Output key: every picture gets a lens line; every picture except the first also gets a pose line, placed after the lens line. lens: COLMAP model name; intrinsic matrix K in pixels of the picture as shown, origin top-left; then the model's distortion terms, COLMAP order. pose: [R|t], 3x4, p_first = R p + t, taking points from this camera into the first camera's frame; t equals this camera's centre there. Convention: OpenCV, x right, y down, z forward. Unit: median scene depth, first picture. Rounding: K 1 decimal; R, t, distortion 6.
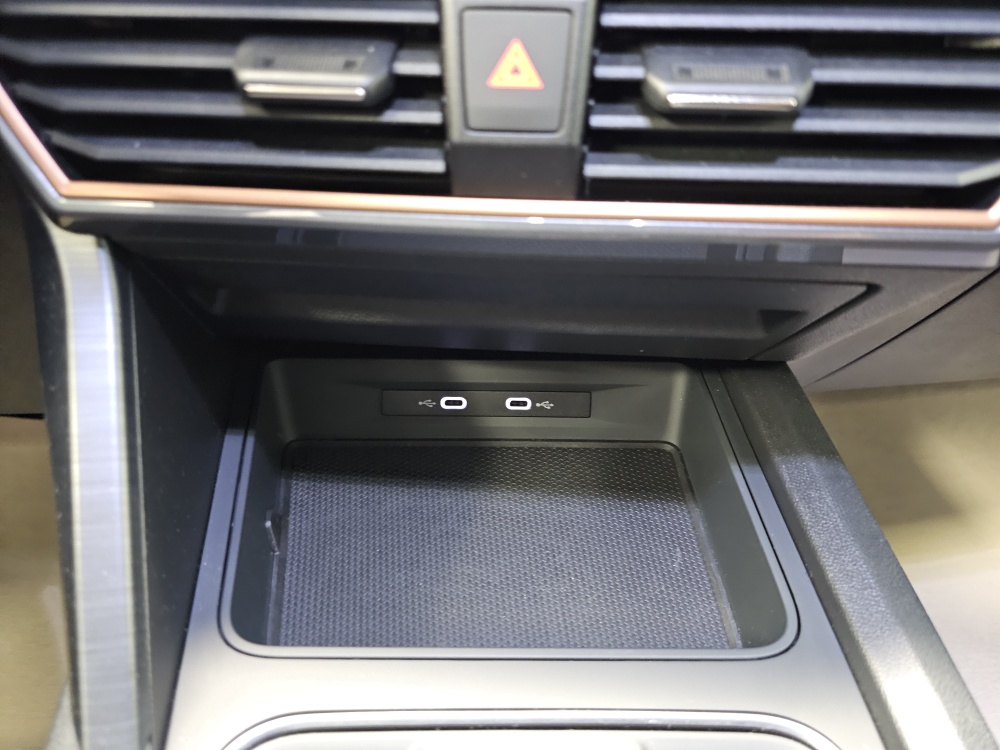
lens RADIAL K [[673.0, 0, 498.1], [0, 673.0, 370.7], [0, 0, 1]] dist [0.062028, -0.064186]
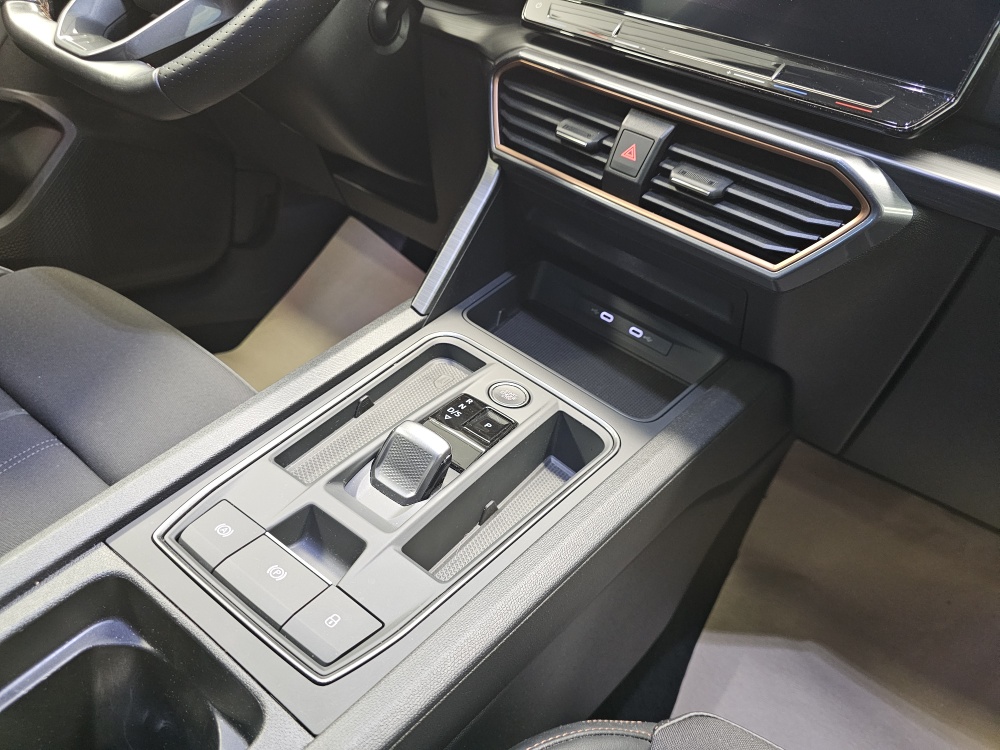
lens RADIAL K [[673.0, 0, 503.7], [0, 673.0, 370.9], [0, 0, 1]] dist [0.062028, -0.064186]
pose [[0.745698, 0.458156, -0.483765, 1.330106], [-0.505433, 0.862058, 0.037326, 0.481101], [0.434134, 0.216677, 0.874402, -1.433139]]
